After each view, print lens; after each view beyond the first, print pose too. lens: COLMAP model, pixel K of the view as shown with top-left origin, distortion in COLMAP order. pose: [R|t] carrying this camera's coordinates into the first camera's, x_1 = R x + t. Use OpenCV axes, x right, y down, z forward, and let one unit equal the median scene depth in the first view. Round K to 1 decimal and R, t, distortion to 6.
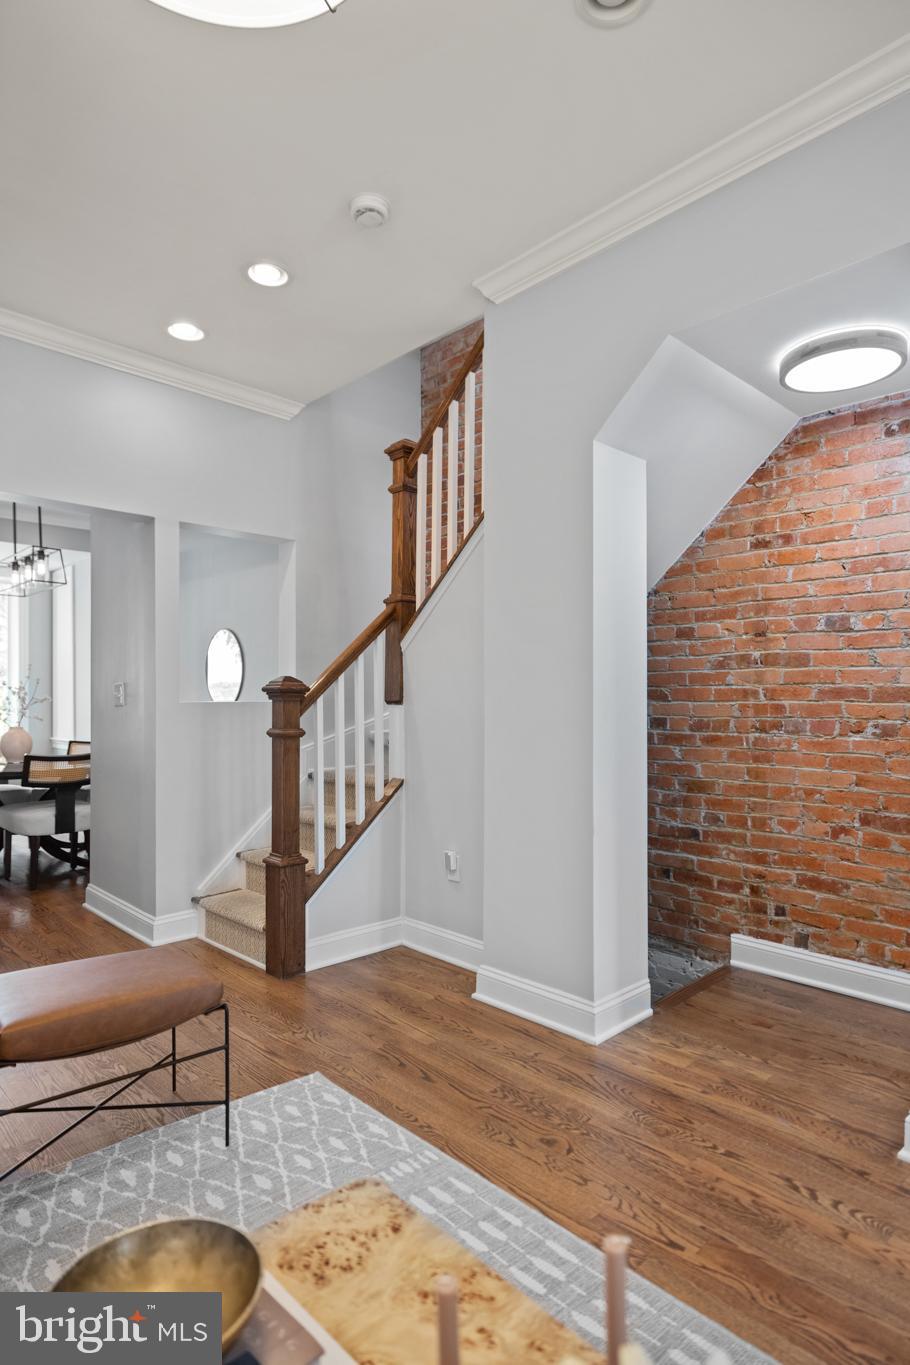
lens RADIAL K [[768.9, 0, 459.1], [0, 768.9, 702.1], [0, 0, 1]] dist [0.004241, -0.005724]
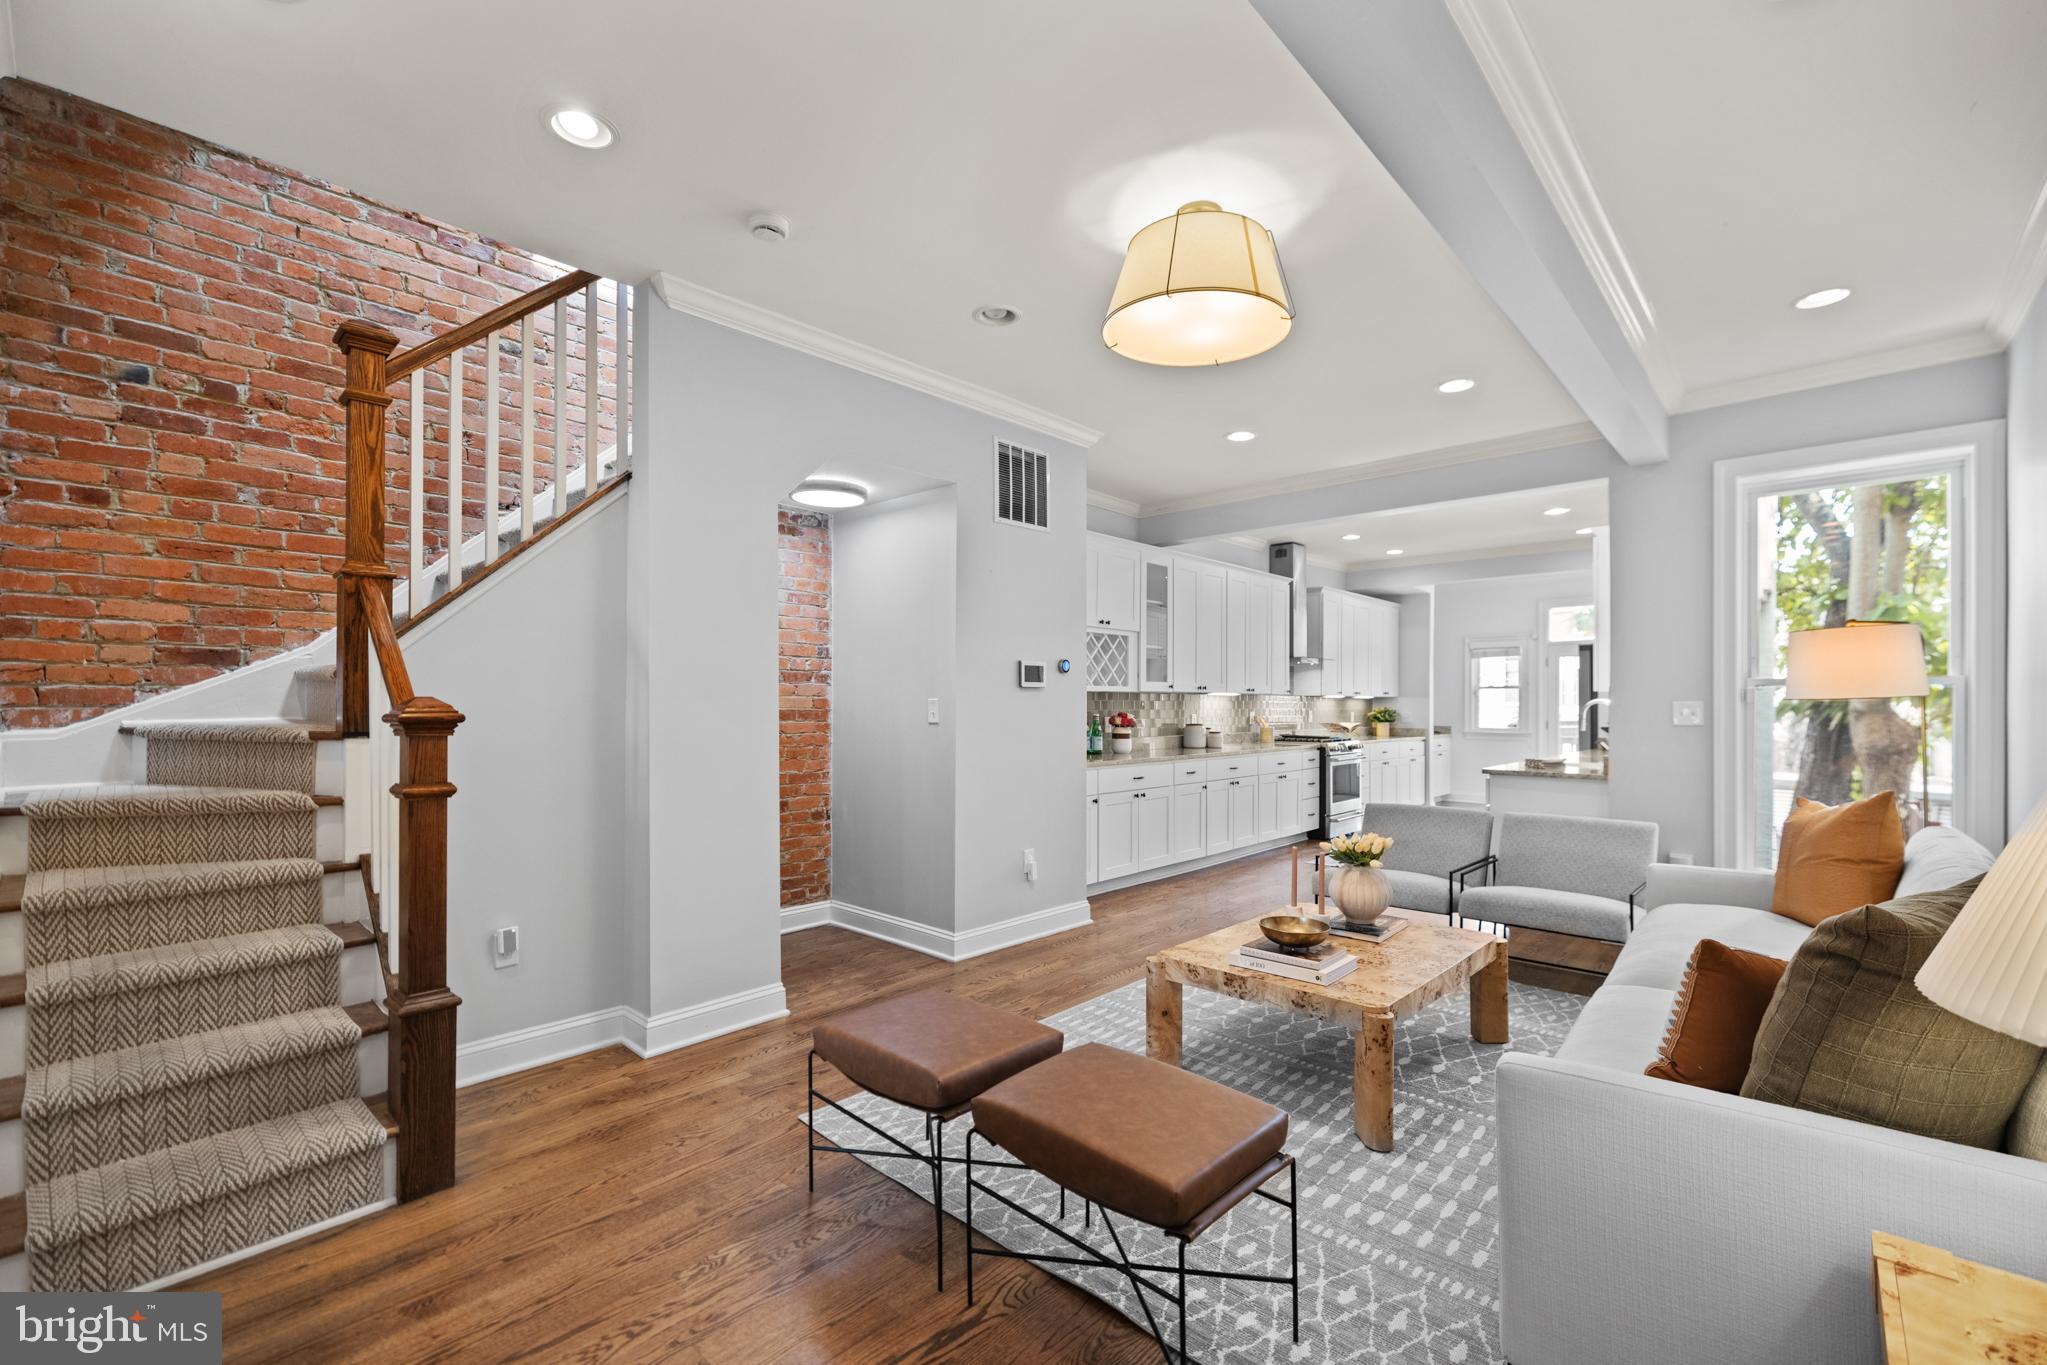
lens RADIAL K [[895.1, 0, 1038.6], [0, 895.1, 694.4], [0, 0, 1]] dist [0.003788, -0.002098]
pose [[-0.086671, 0.008576, 0.996200, -0.992328], [-0.001444, 0.999961, -0.008734, -0.030857], [-0.996236, -0.002196, -0.086655, 0.587482]]
